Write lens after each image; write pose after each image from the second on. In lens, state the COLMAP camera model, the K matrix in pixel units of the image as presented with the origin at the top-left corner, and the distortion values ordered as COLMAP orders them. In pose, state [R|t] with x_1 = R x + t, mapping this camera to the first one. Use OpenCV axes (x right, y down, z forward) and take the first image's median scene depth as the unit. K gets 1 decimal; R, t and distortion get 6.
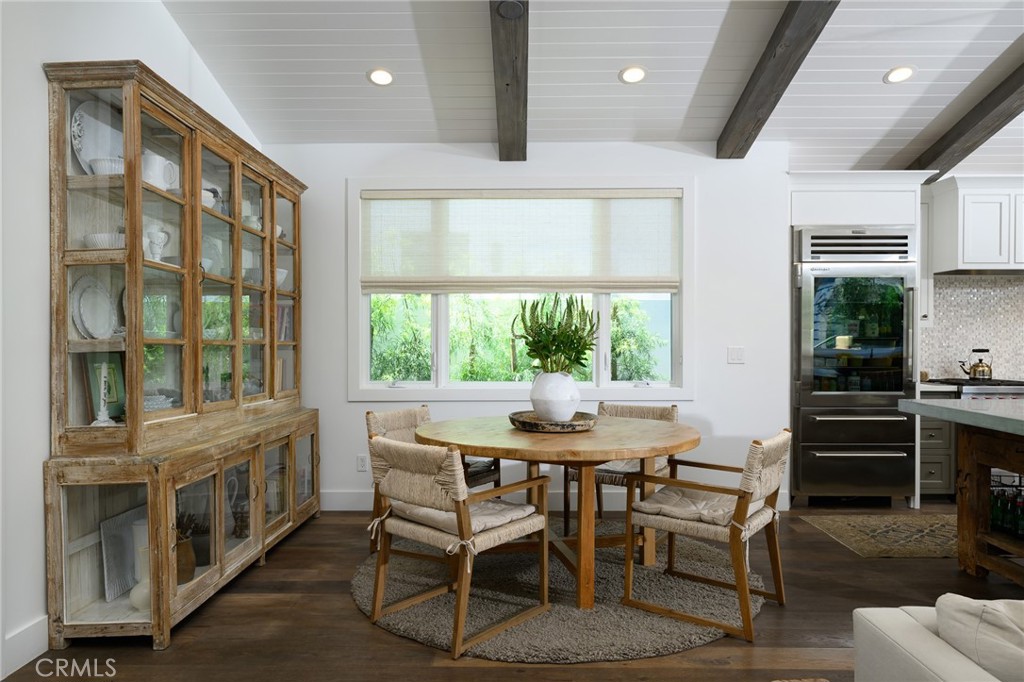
lens RADIAL K [[703.7, 0, 512.0], [0, 703.7, 341.0], [0, 0, 1]] dist [0.058775, 0.000021]
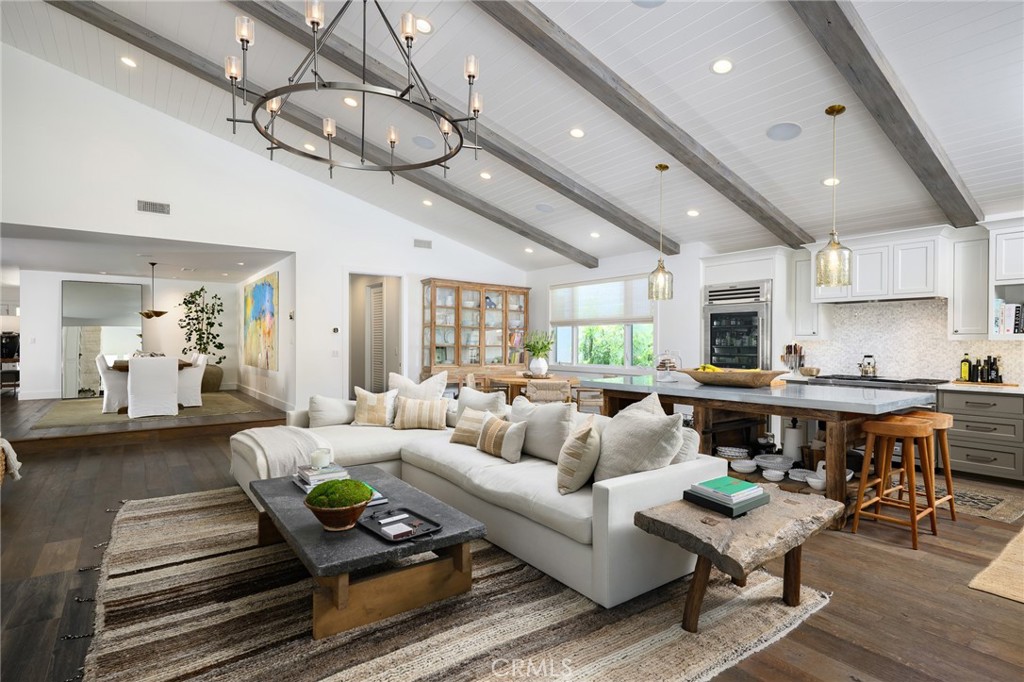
lens RADIAL K [[514.5, 0, 512.0], [0, 514.5, 341.0], [0, 0, 1]] dist [-0.000230, -0.000022]
pose [[0.601967, 0.002606, -0.798517, 1.151156], [-0.007497, 0.999969, -0.002388, -0.010259], [0.798486, 0.007424, 0.601967, -0.203179]]
